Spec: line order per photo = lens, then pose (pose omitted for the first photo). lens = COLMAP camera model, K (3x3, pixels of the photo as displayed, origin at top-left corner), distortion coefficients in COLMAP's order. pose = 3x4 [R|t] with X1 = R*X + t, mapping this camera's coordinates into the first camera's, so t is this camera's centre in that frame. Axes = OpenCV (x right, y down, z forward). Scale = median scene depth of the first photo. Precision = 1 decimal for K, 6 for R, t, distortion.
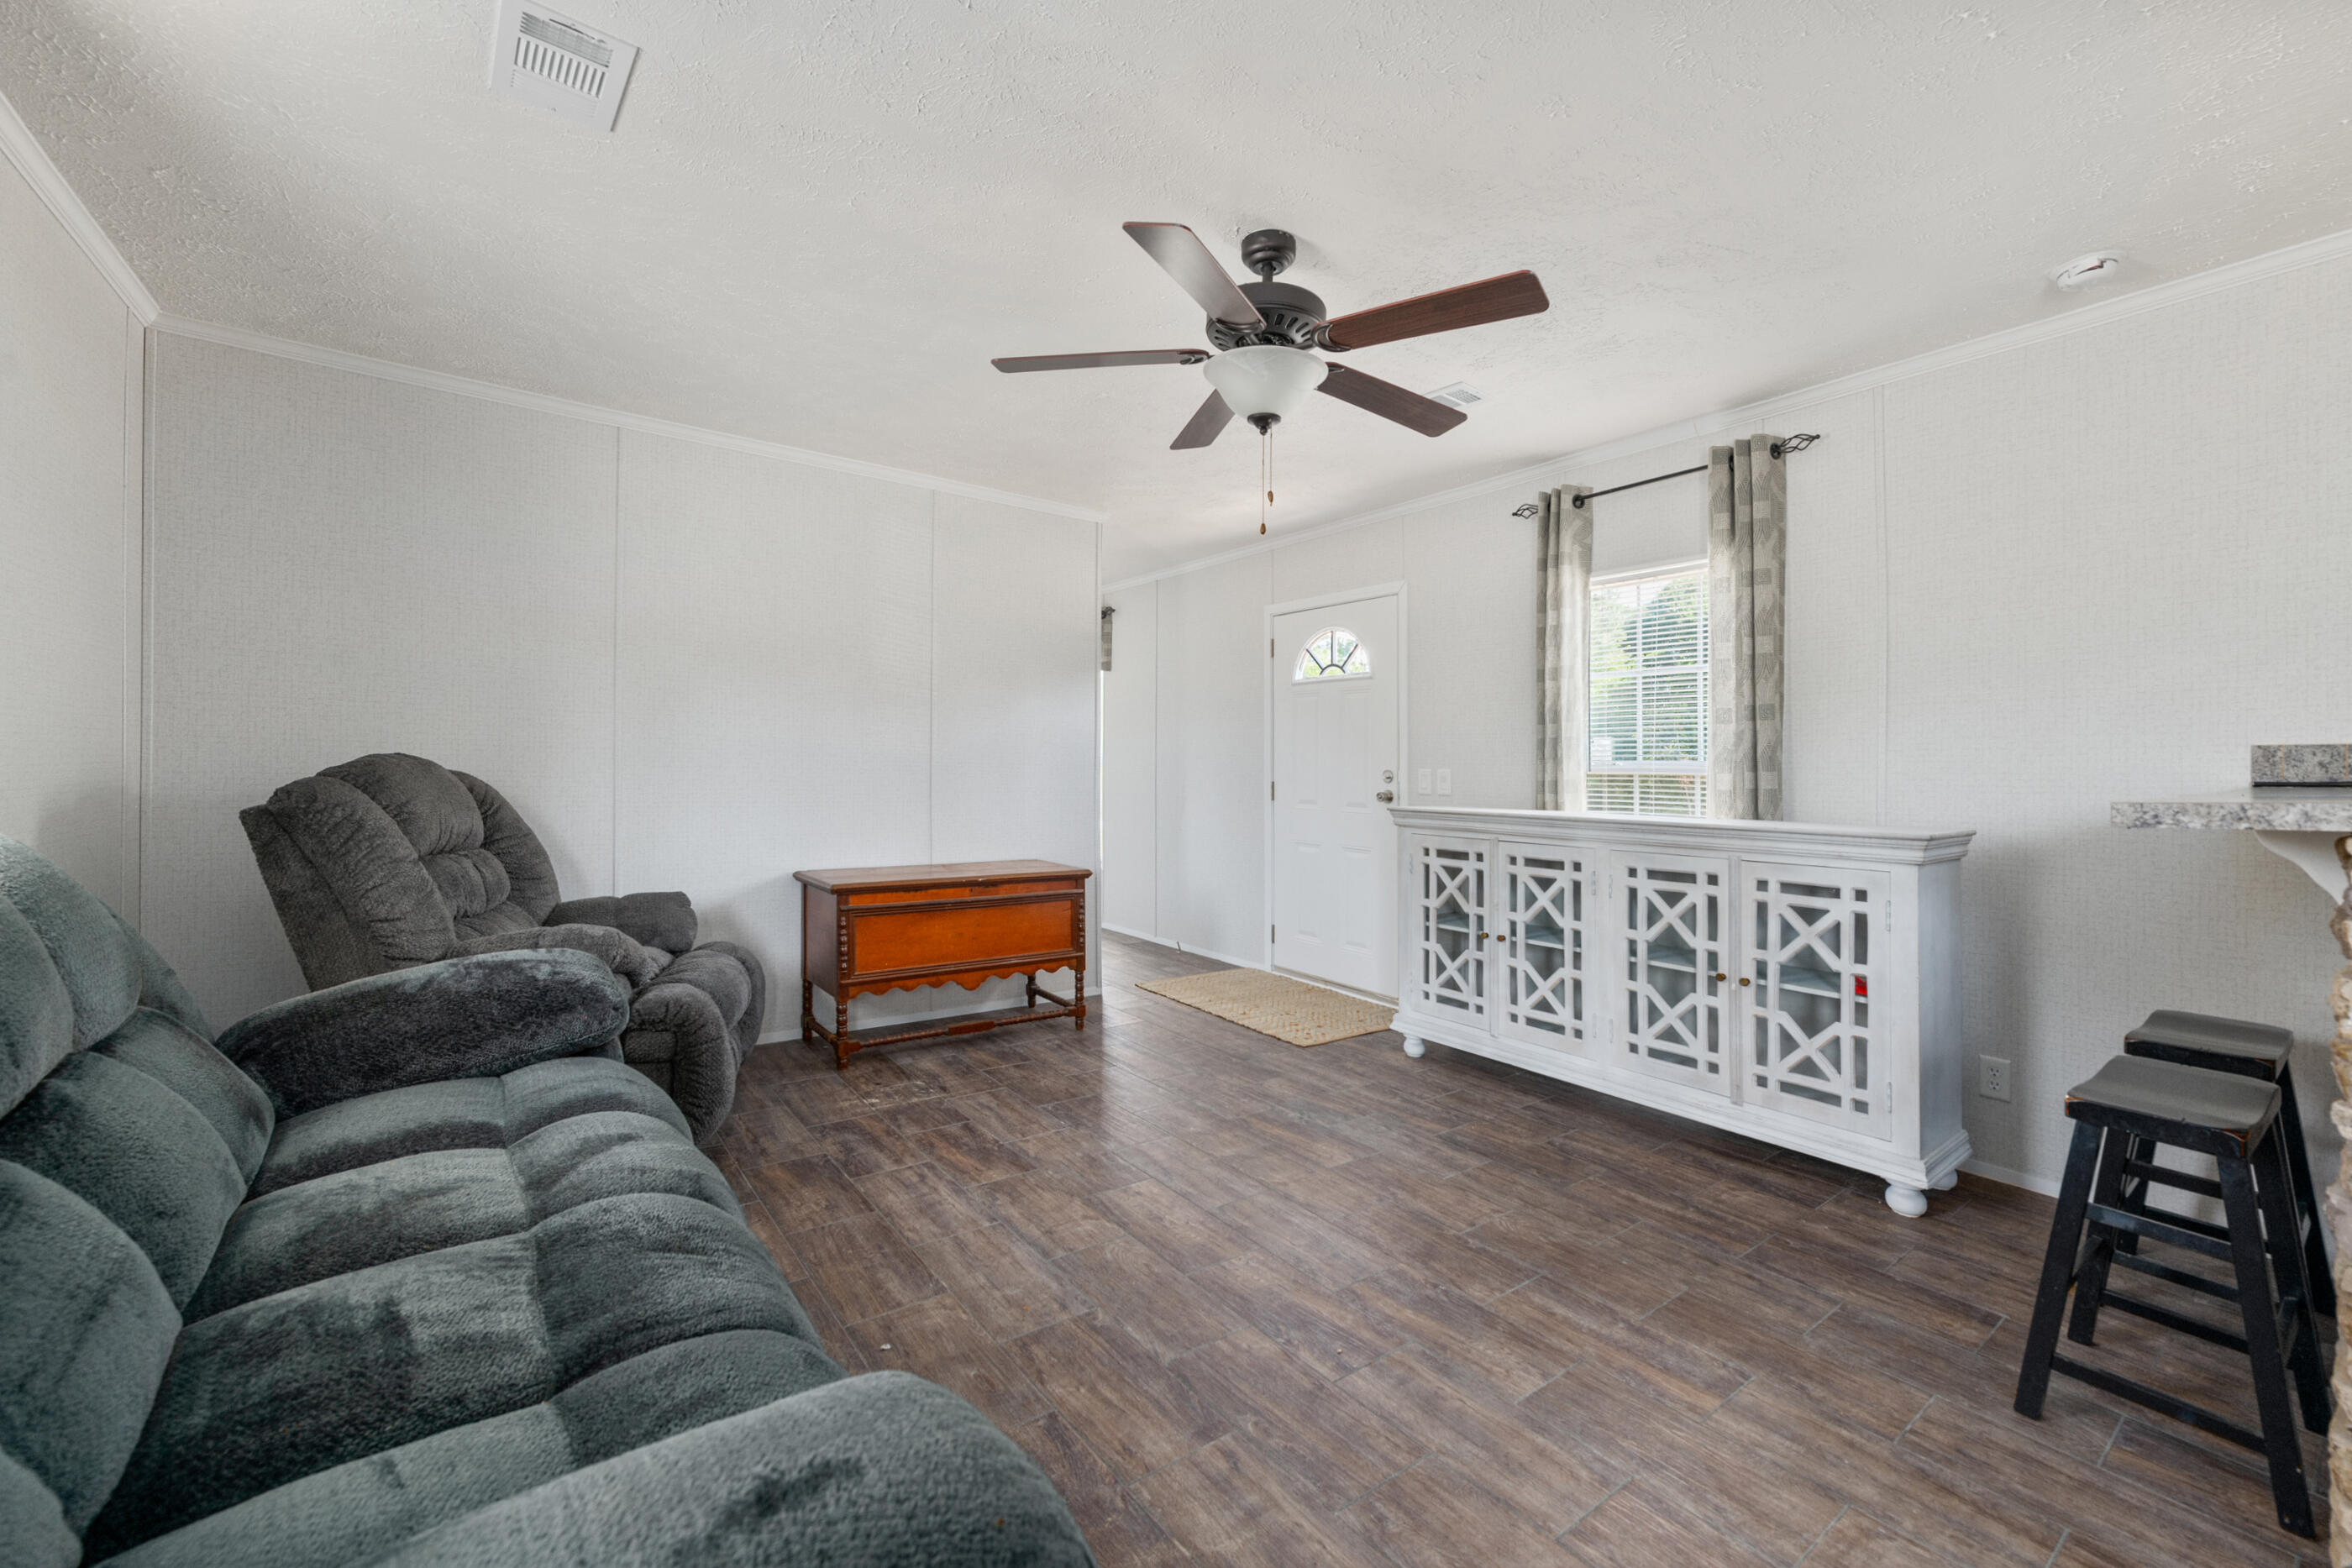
lens RADIAL K [[929.2, 0, 1158.5], [0, 929.2, 770.4], [0, 0, 1]] dist [-0.027280, -0.000180]
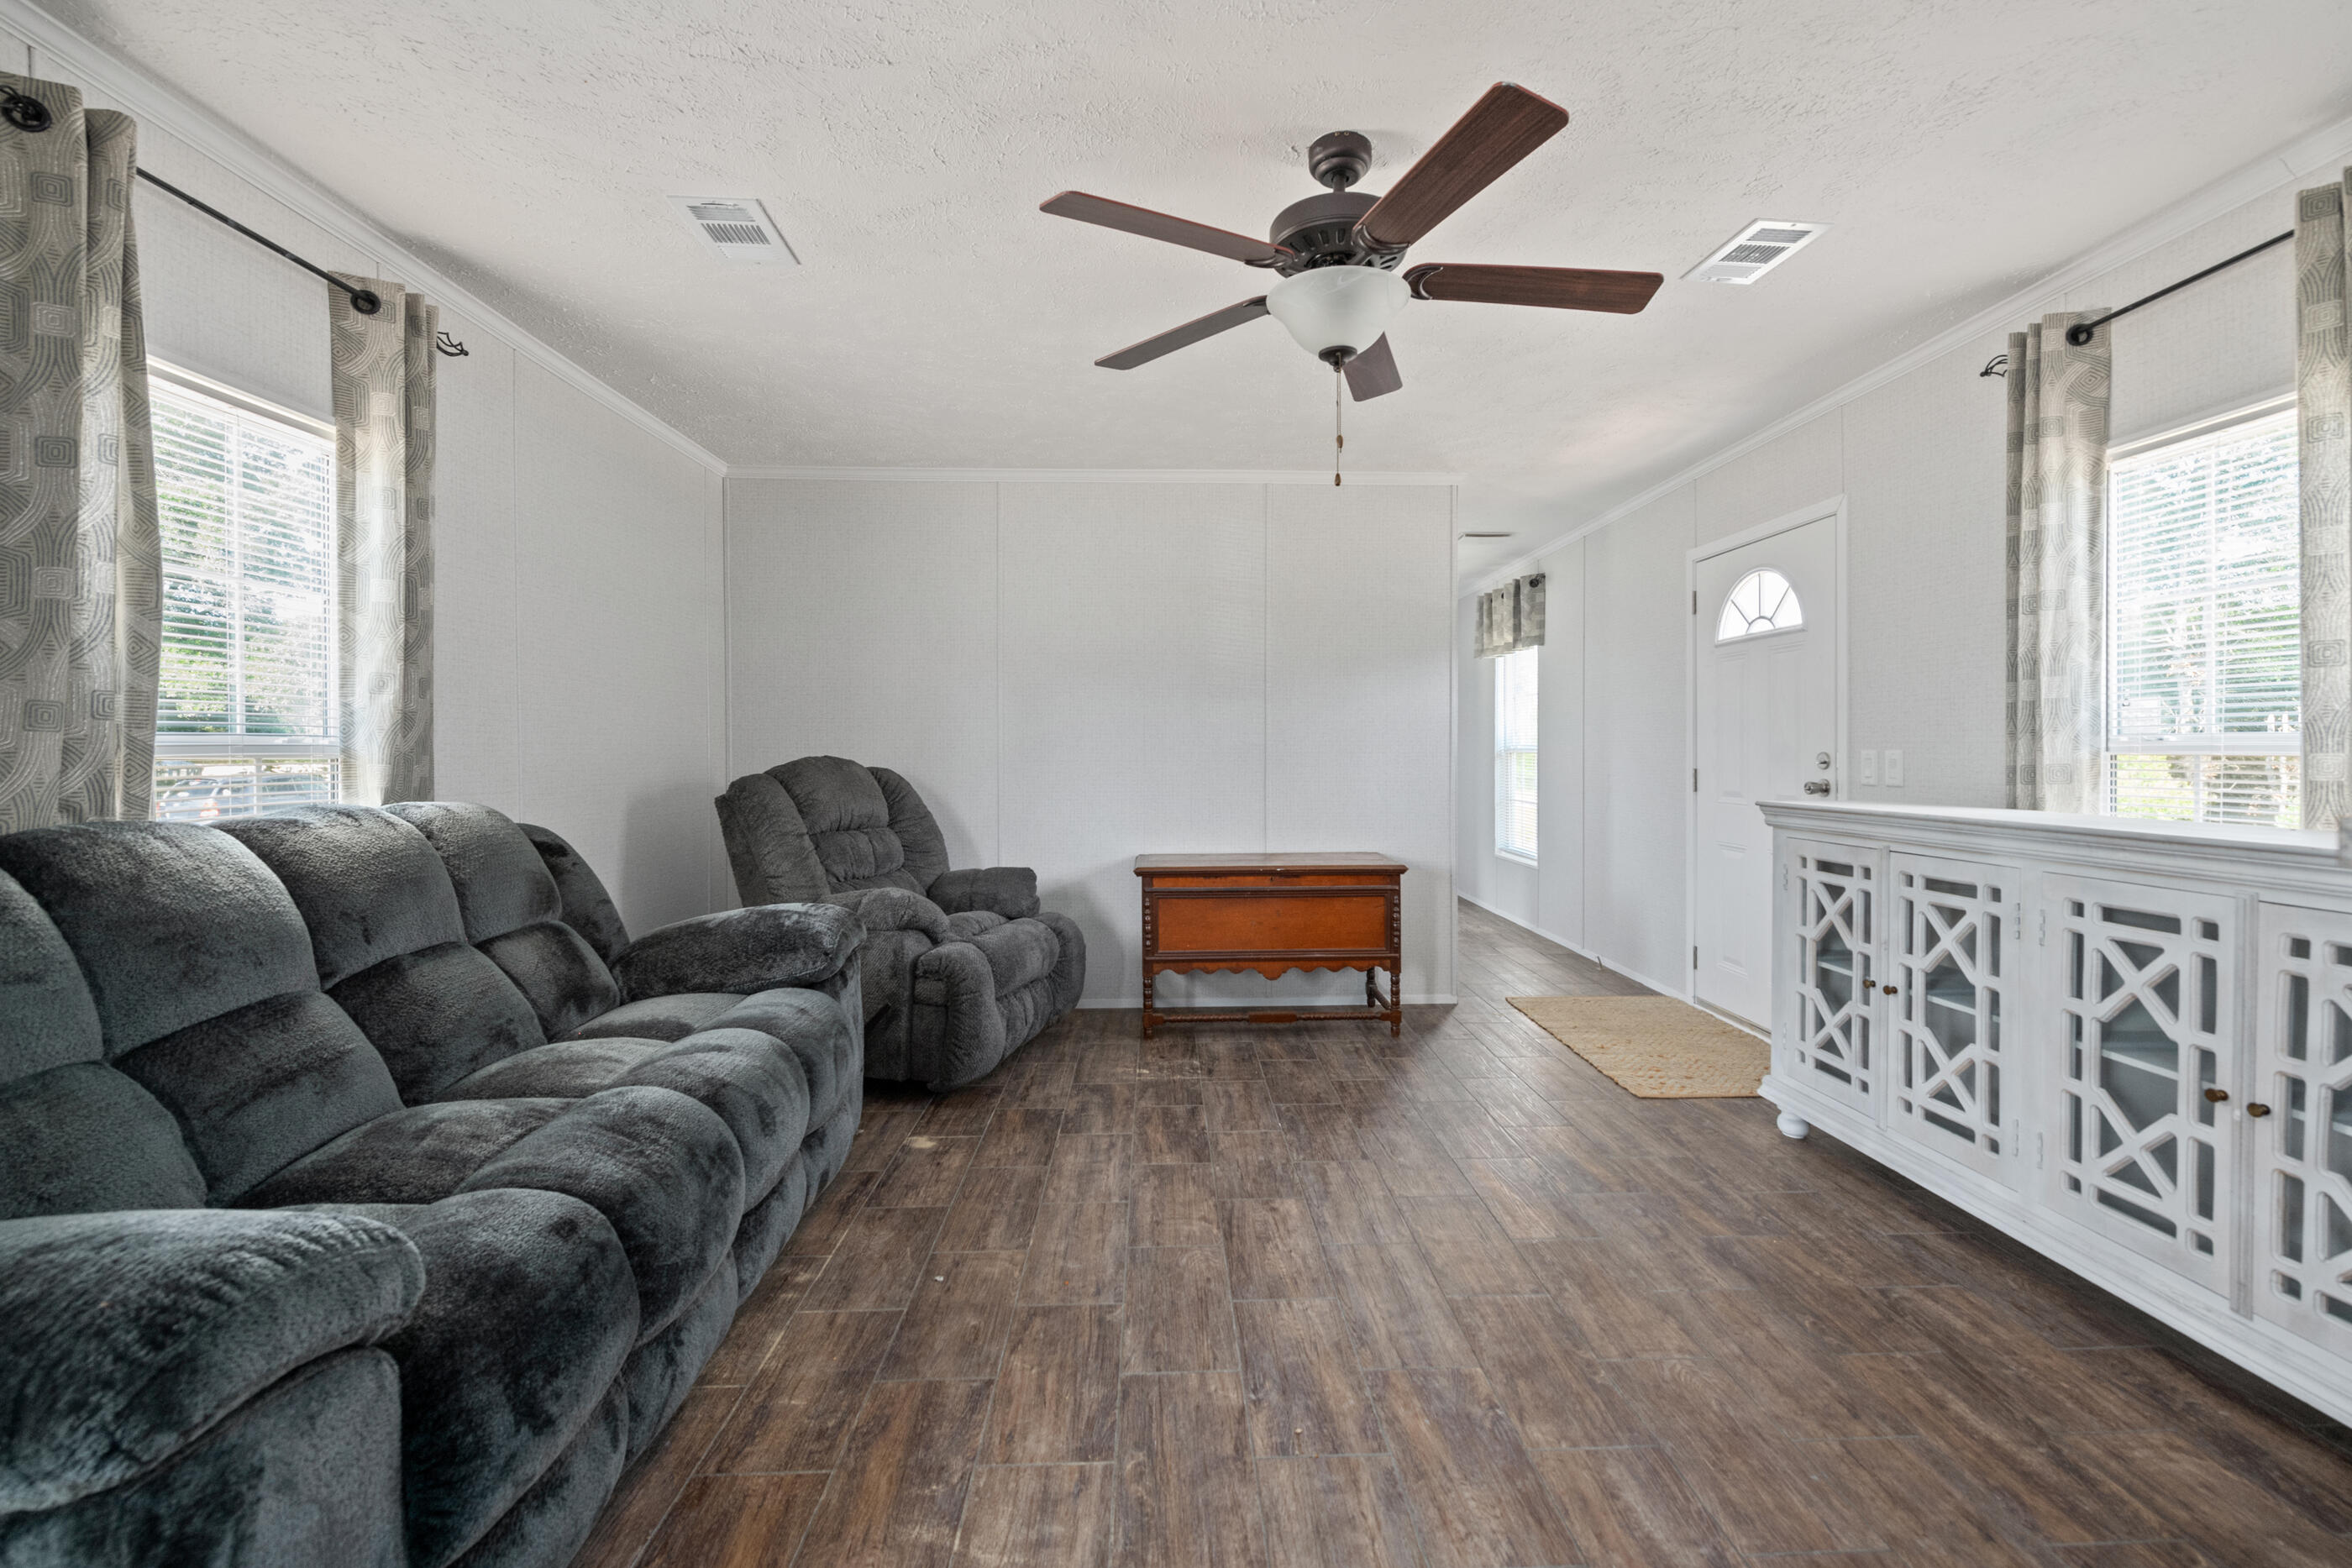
lens RADIAL K [[943.2, 0, 1175.1], [0, 943.2, 772.2], [0, 0, 1]] dist [-0.017438, -0.000827]
pose [[0.835741, -0.004747, -0.549103, 0.318827], [0.012402, 0.999871, 0.010233, 0.002069], [0.548983, -0.015363, 0.835692, 0.117461]]
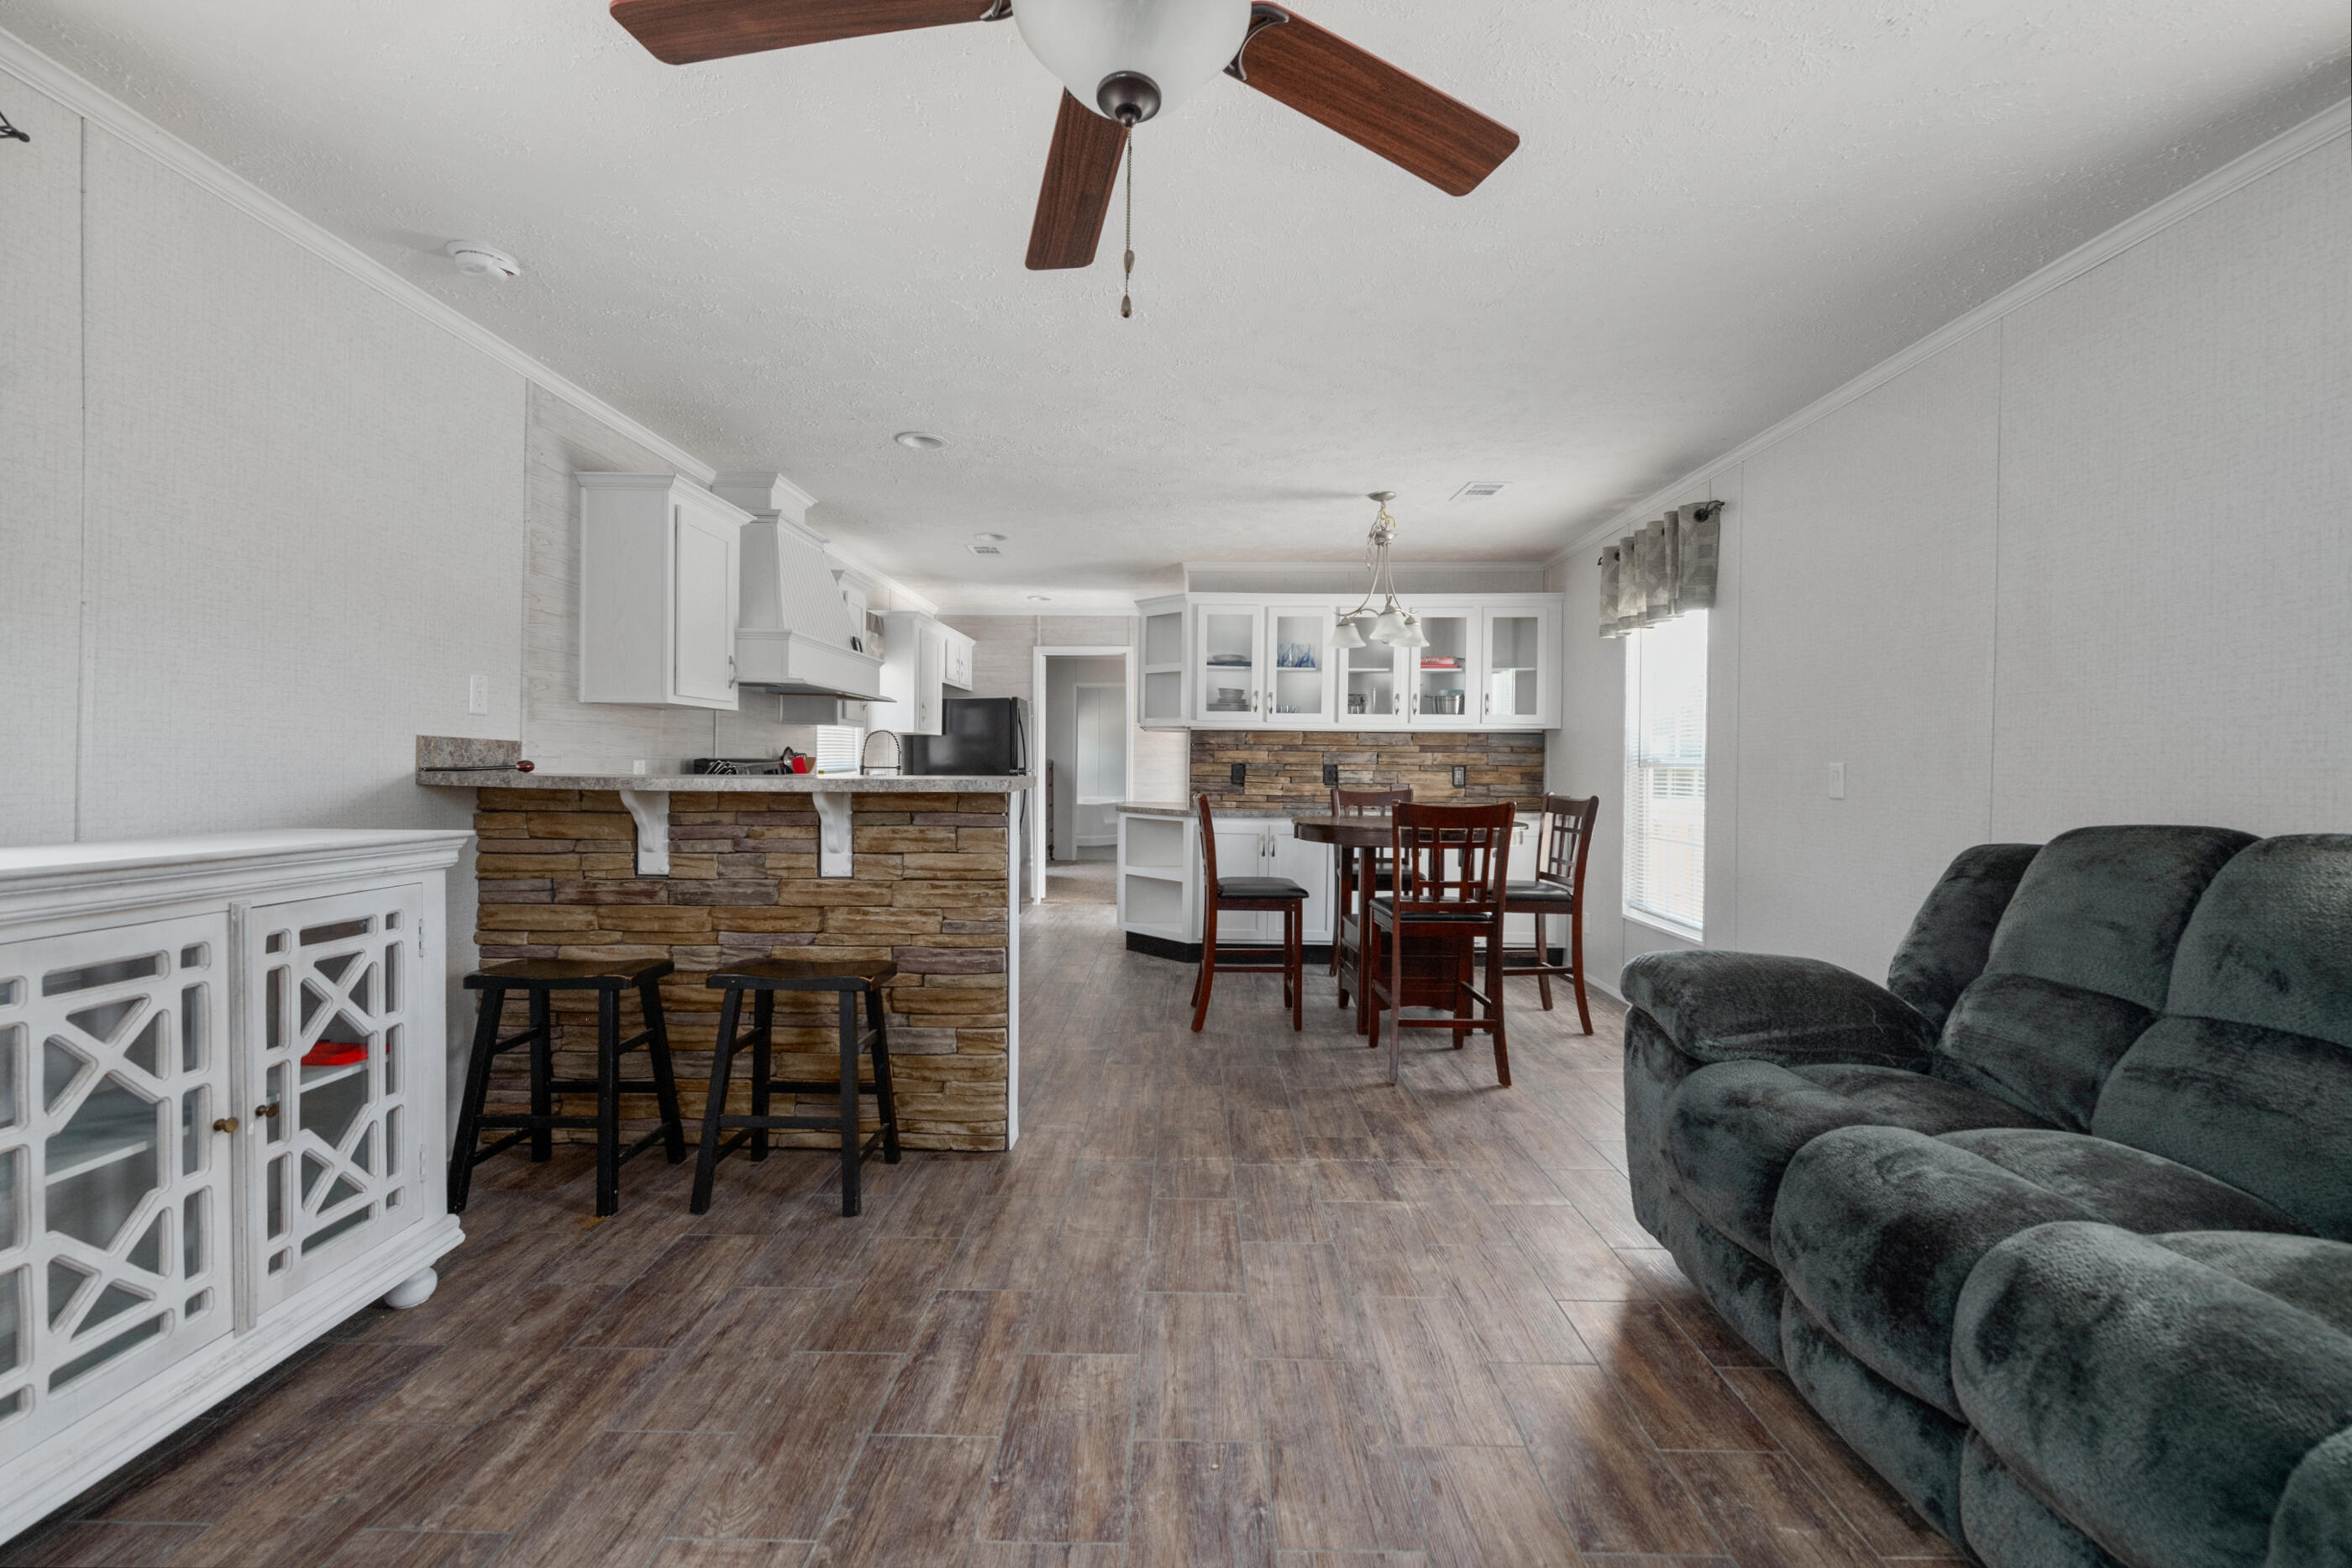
lens RADIAL K [[929.2, 0, 1158.5], [0, 929.2, 770.4], [0, 0, 1]] dist [-0.027280, -0.000180]
pose [[-0.804441, -0.025494, 0.593485, -0.130479], [-0.024086, 0.999657, 0.010293, -0.006167], [-0.593544, -0.006014, -0.804779, 0.932108]]
